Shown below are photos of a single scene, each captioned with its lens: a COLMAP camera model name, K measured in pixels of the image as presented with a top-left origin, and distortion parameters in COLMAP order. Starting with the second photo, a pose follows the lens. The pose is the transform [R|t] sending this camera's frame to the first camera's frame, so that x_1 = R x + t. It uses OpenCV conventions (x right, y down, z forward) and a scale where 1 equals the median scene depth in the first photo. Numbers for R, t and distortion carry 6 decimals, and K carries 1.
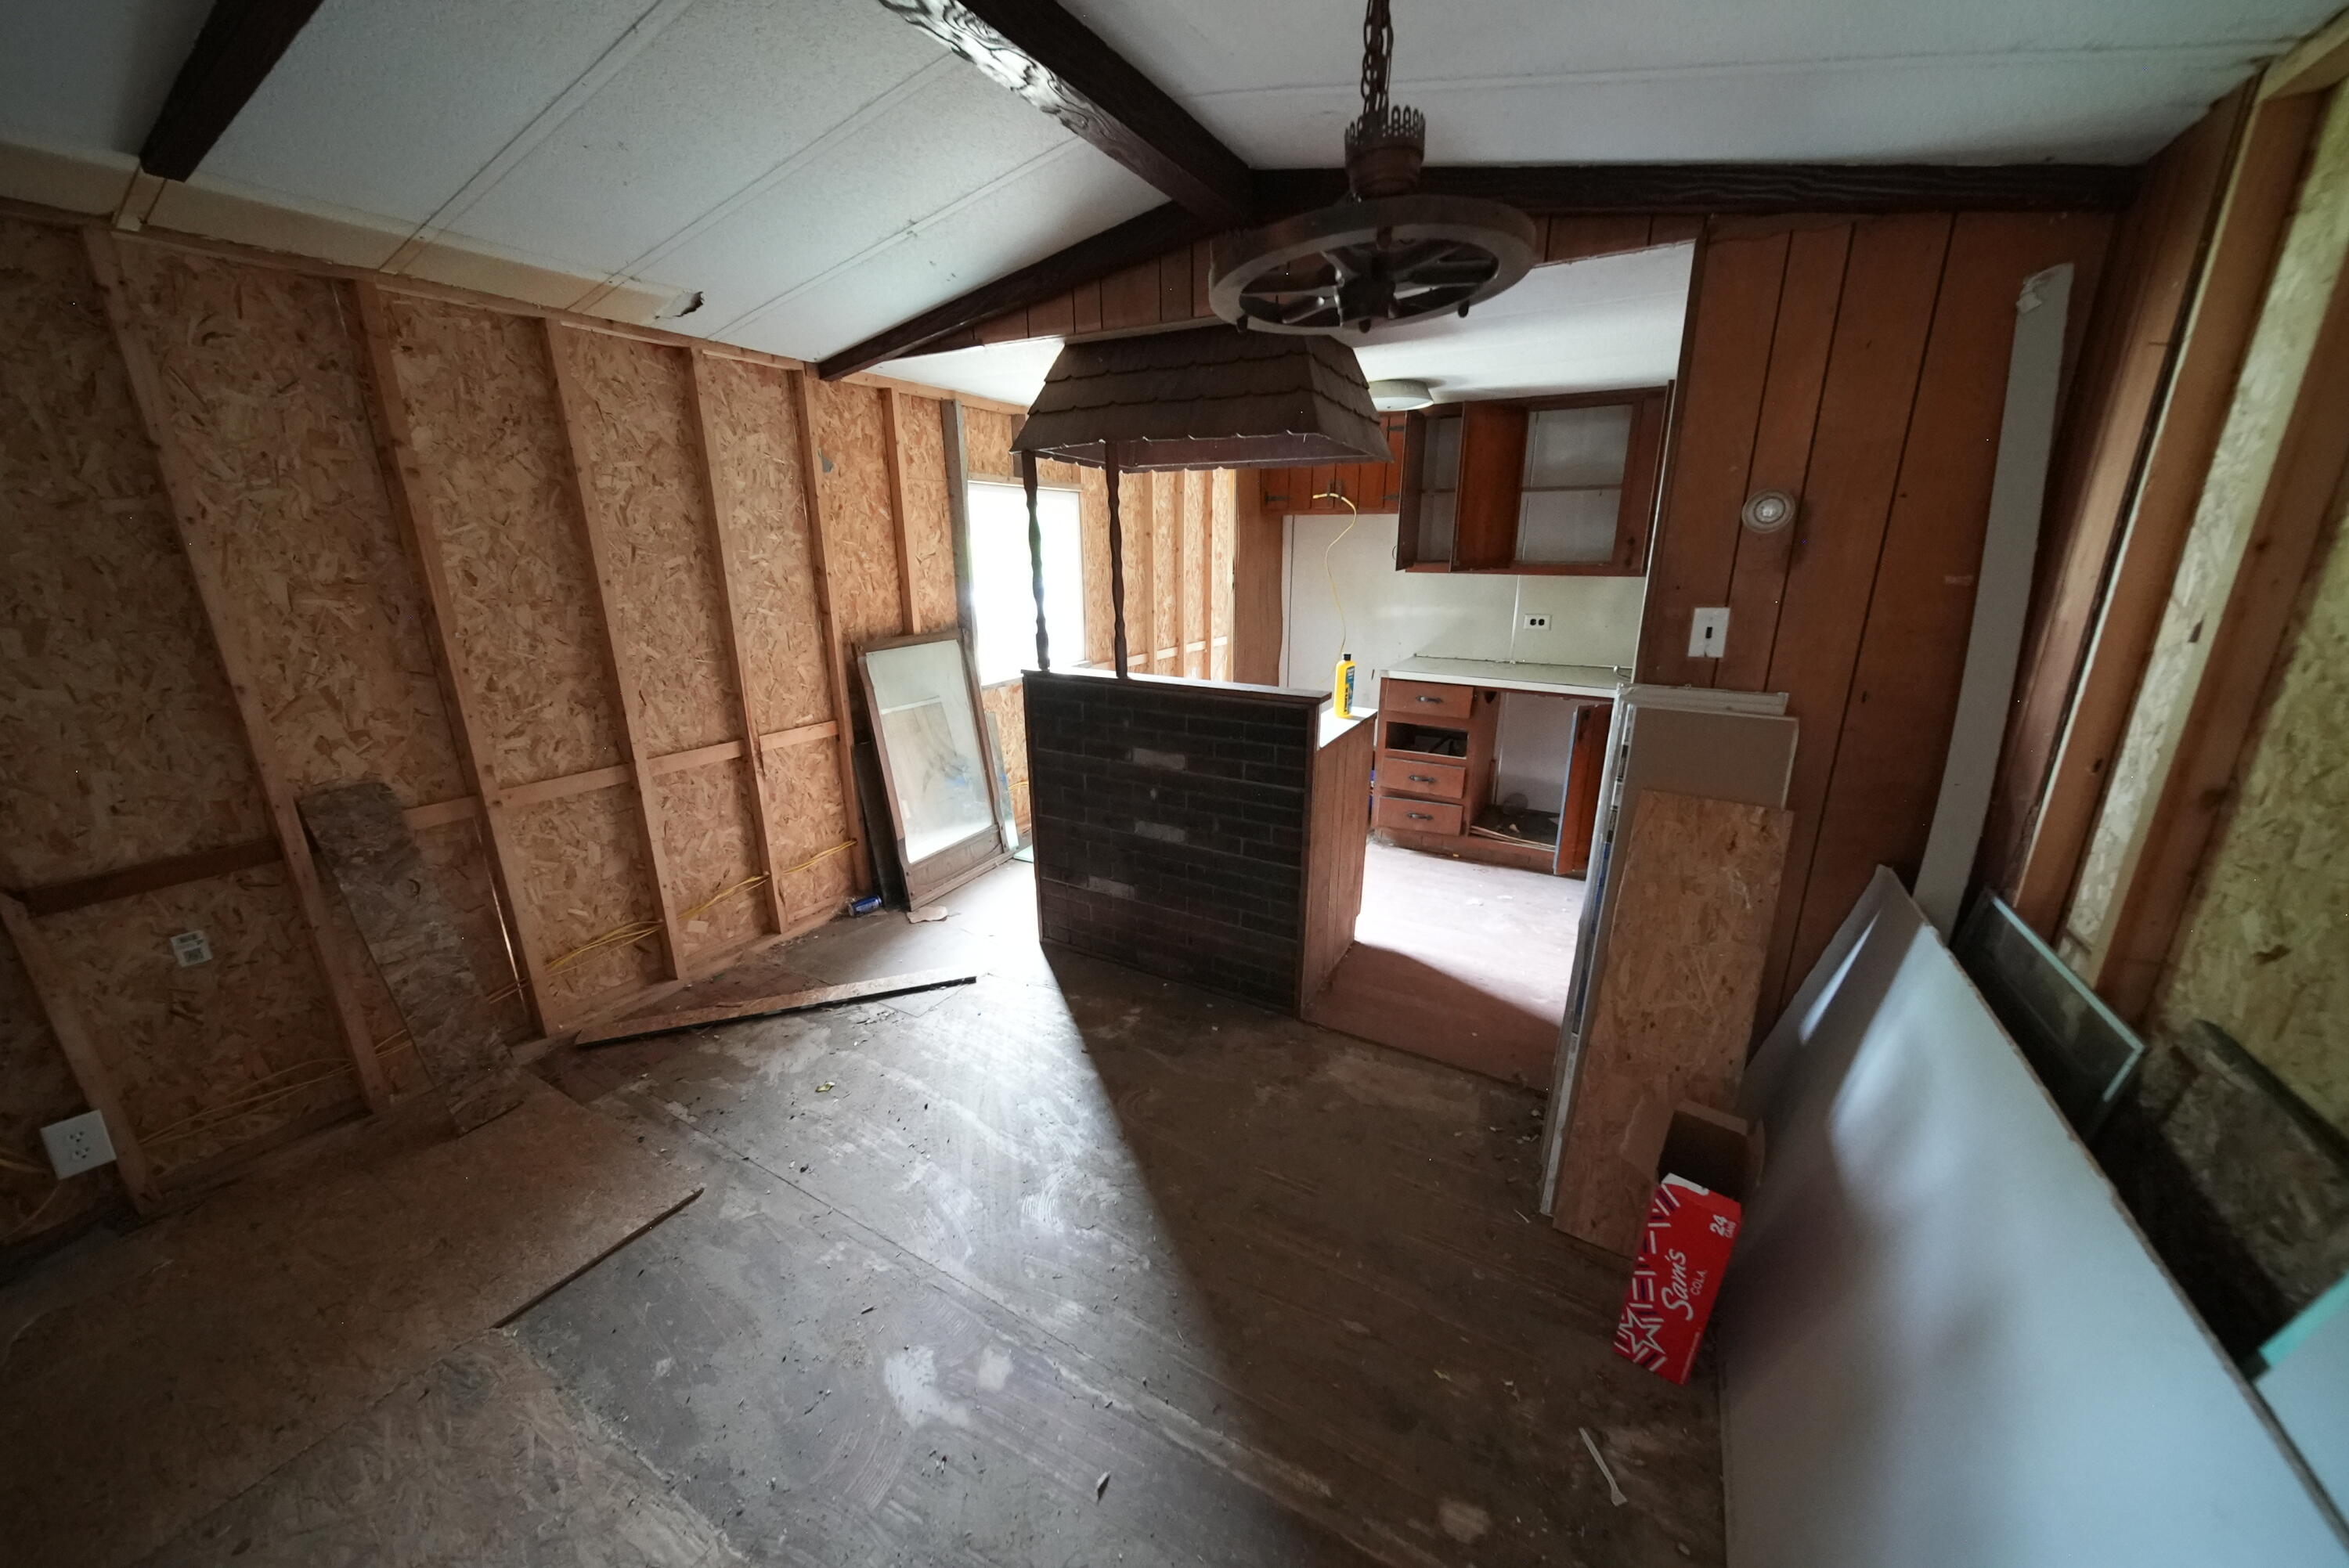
lens RADIAL K [[812.7, 0, 1170.0], [0, 812.7, 790.0], [0, 0, 1]] dist [-0.009806, -0.000361]
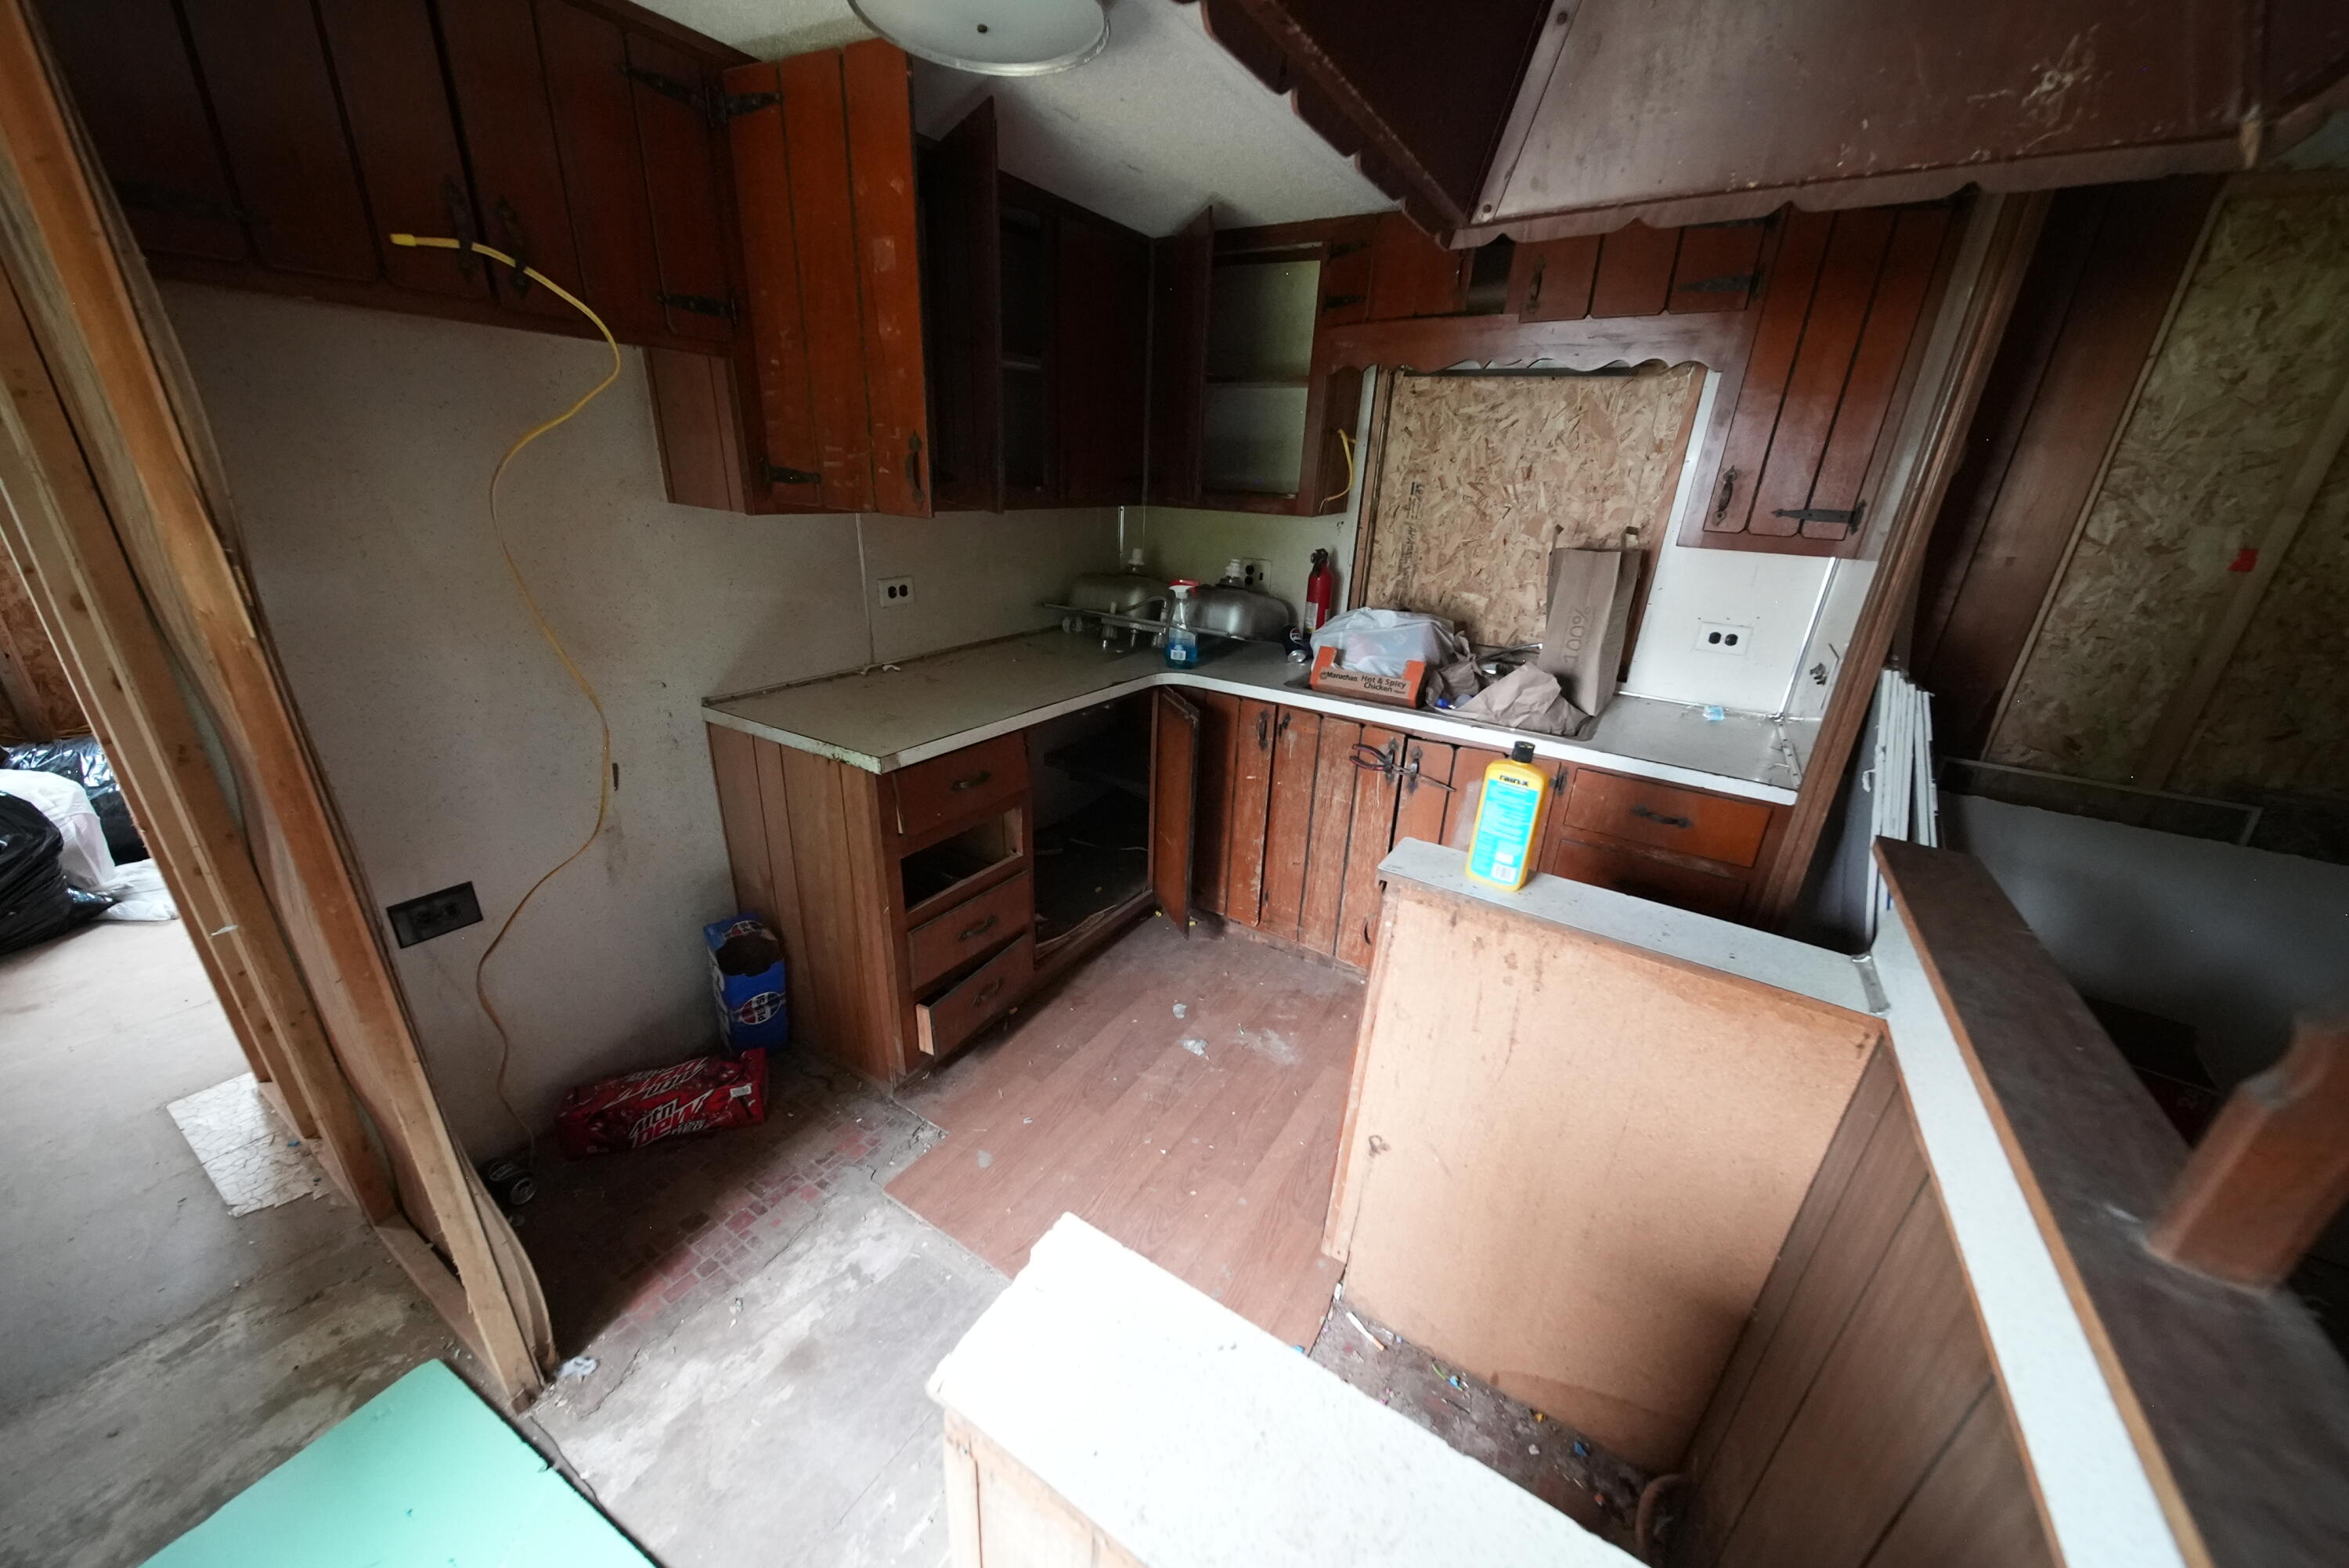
lens RADIAL K [[812.7, 0, 1170.0], [0, 812.7, 790.0], [0, 0, 1]] dist [-0.009806, -0.000361]
pose [[0.030053, -0.361715, 0.931804, -0.213014], [0.250534, 0.905193, 0.343305, -0.392679], [-0.967641, 0.223131, 0.117826, 1.337496]]
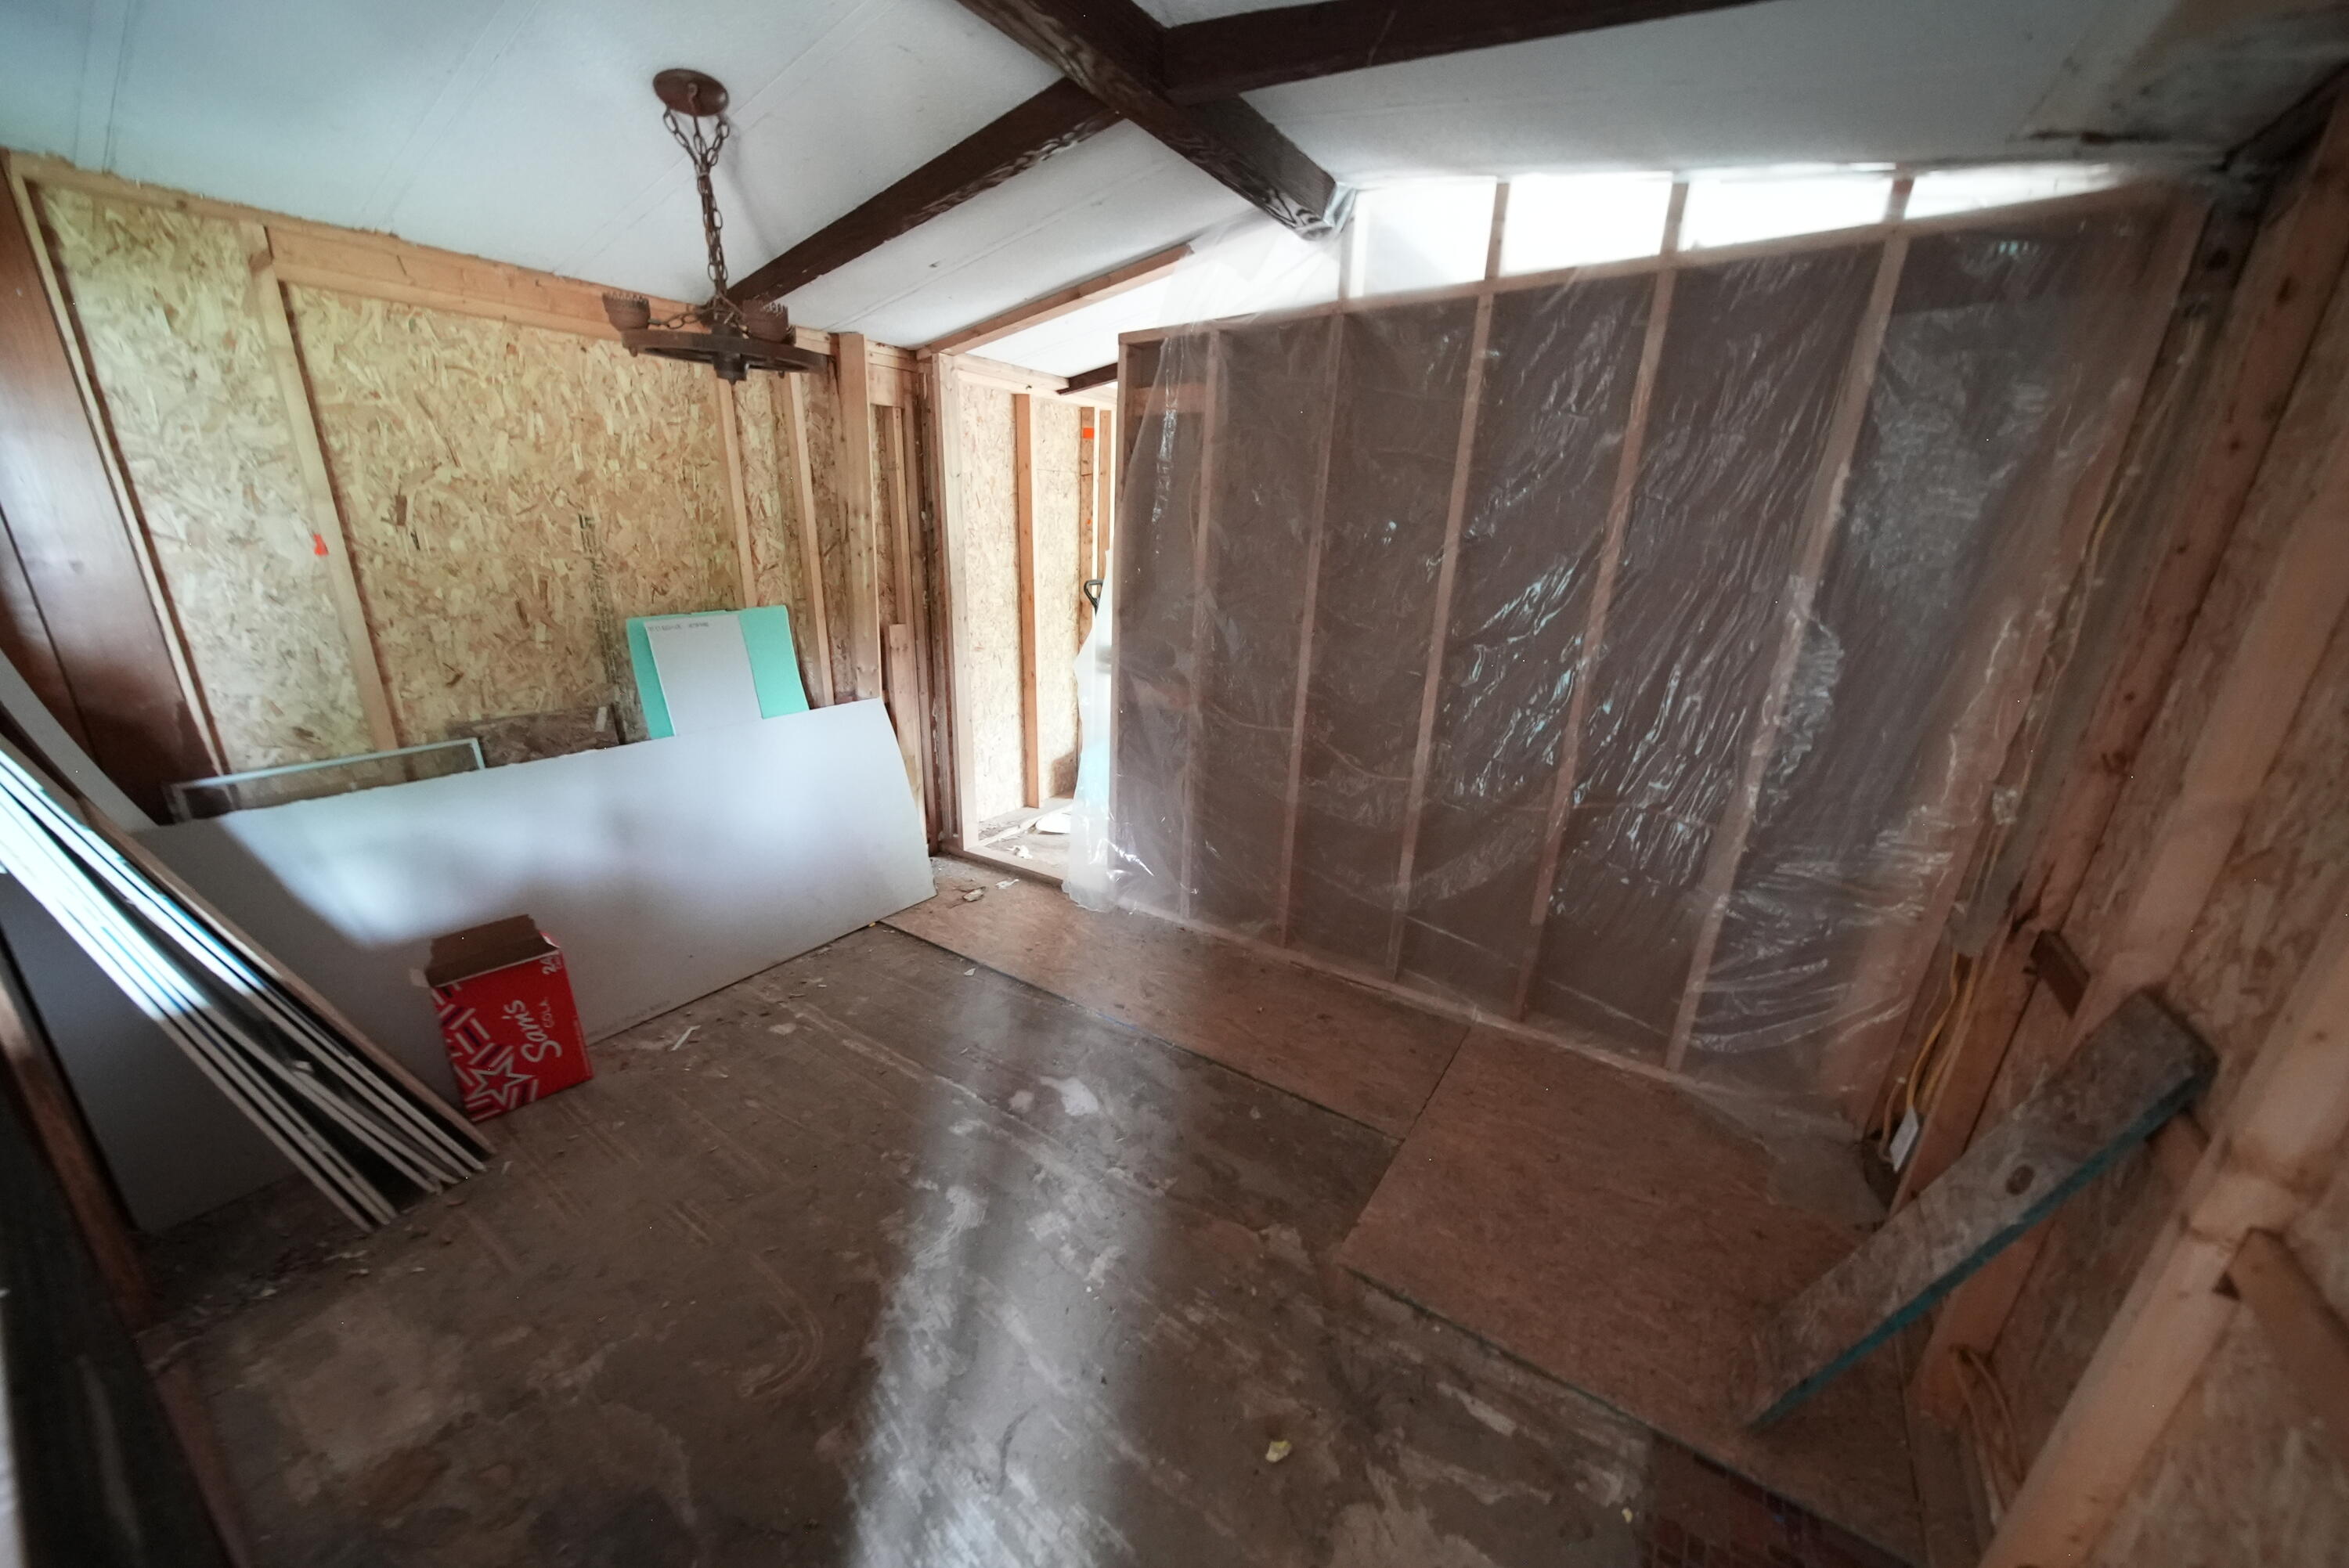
lens RADIAL K [[812.7, 0, 1170.0], [0, 812.7, 790.0], [0, 0, 1]] dist [-0.009806, -0.000361]
pose [[-0.996368, -0.045846, 0.071760, -0.358411], [0.003445, 0.820307, 0.571913, -0.353486], [-0.085085, 0.570083, -0.817169, 1.186242]]
